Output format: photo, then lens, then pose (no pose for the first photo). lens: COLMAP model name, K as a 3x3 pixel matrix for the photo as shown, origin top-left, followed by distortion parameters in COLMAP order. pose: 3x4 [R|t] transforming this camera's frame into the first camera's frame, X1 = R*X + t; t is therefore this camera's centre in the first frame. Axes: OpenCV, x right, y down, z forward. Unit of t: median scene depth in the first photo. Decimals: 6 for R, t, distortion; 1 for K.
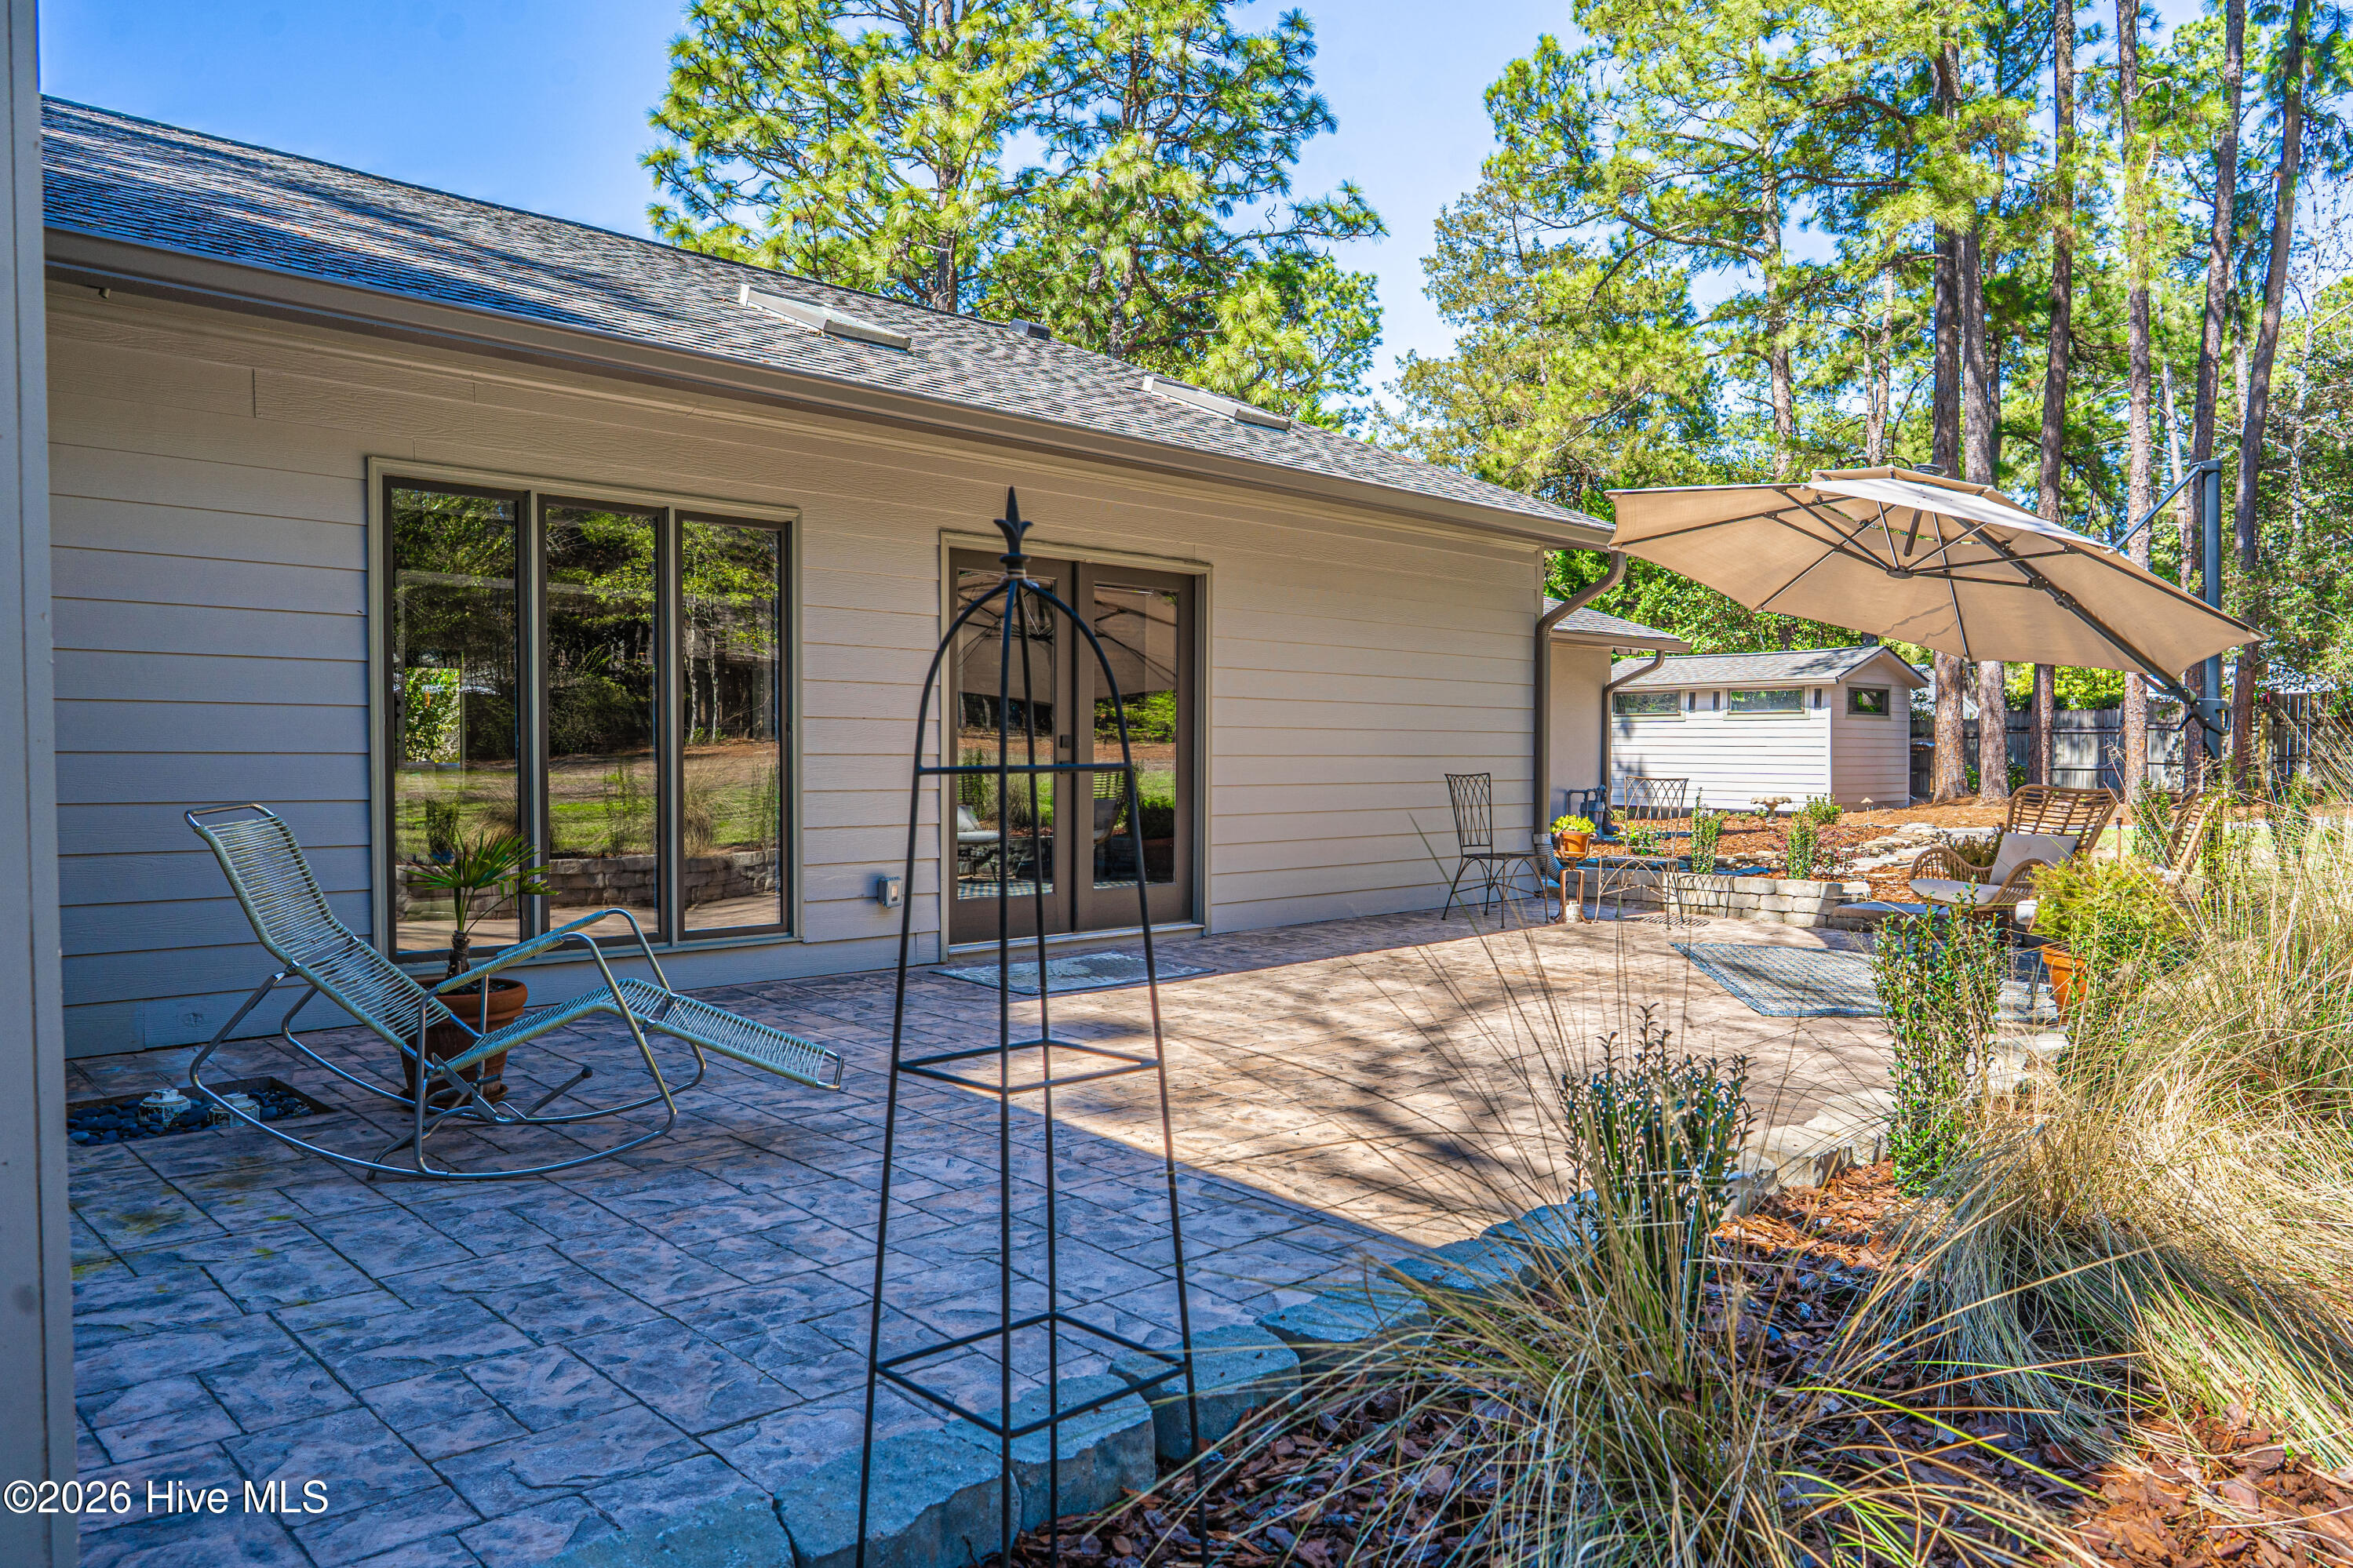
lens RADIAL K [[1588.5, 0, 1172.6], [0, 1588.5, 800.4], [0, 0, 1]] dist [0.018135, -0.003364]
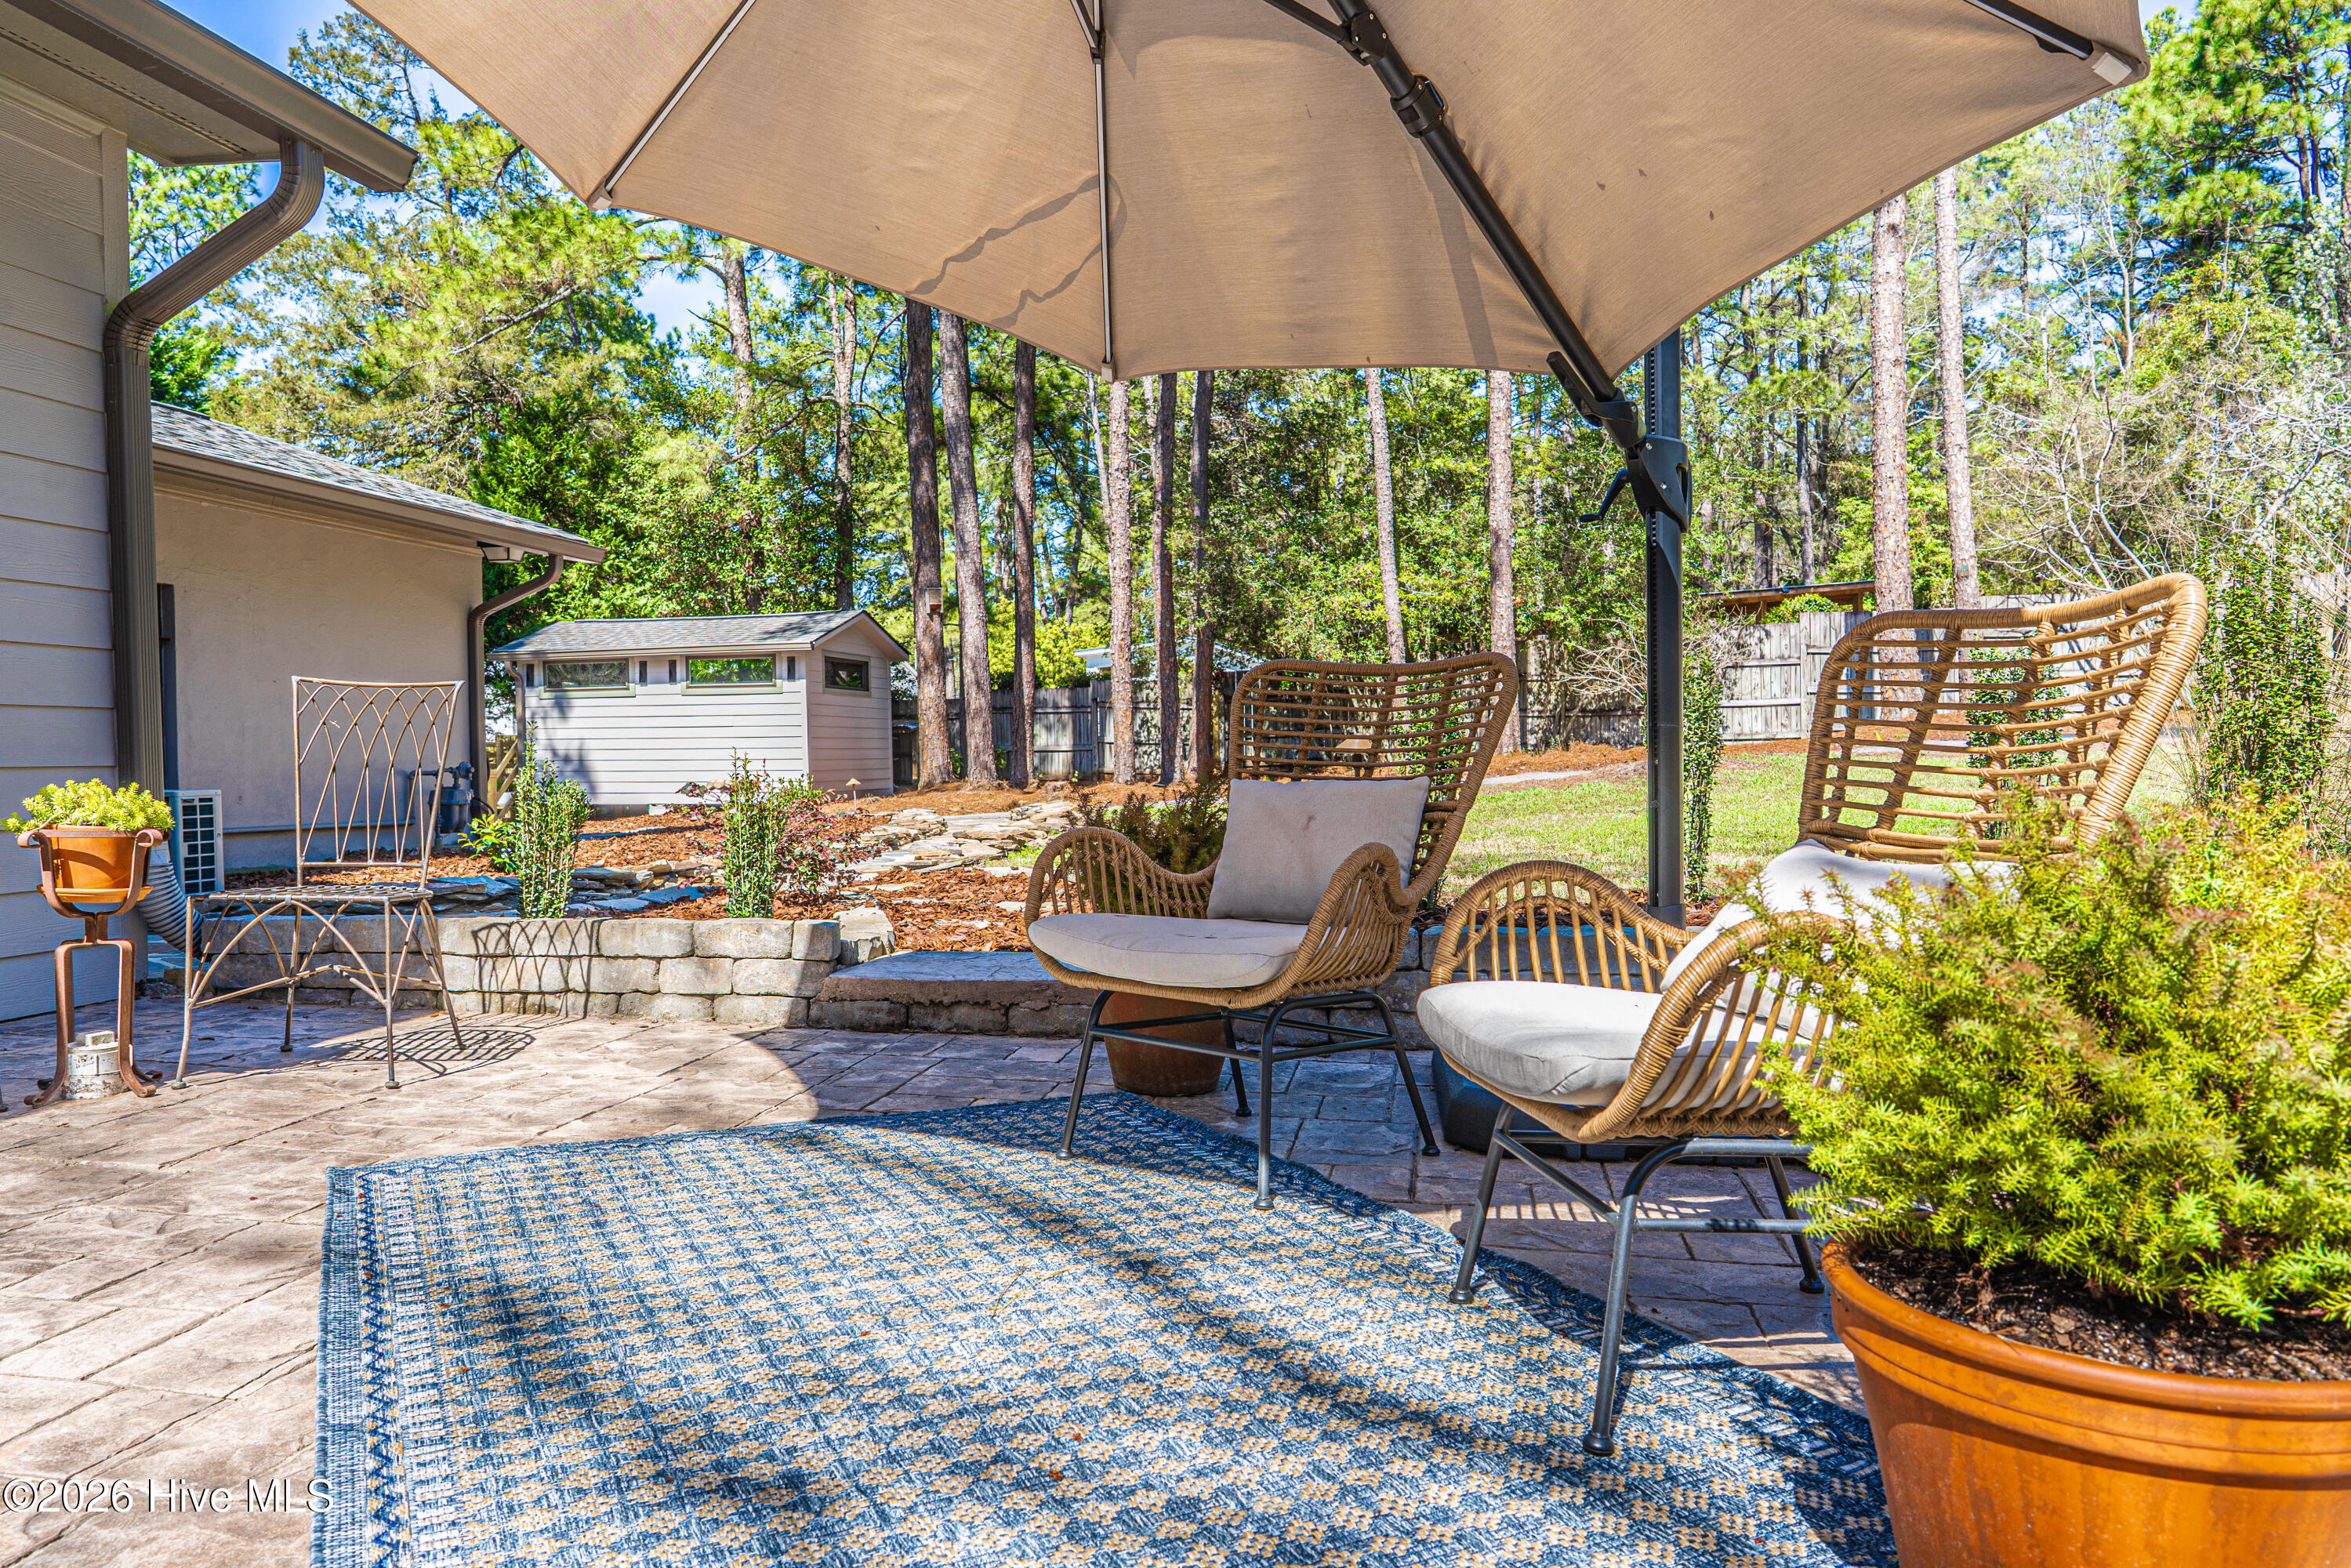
lens RADIAL K [[1567.8, 0, 1168.9], [0, 1567.8, 794.8], [0, 0, 1]] dist [-0.001706, 0.002204]
pose [[0.815603, -0.027587, 0.577954, 0.089396], [0.032434, 0.999472, 0.001937, 0.006979], [-0.577702, 0.017166, 0.816067, 0.216081]]
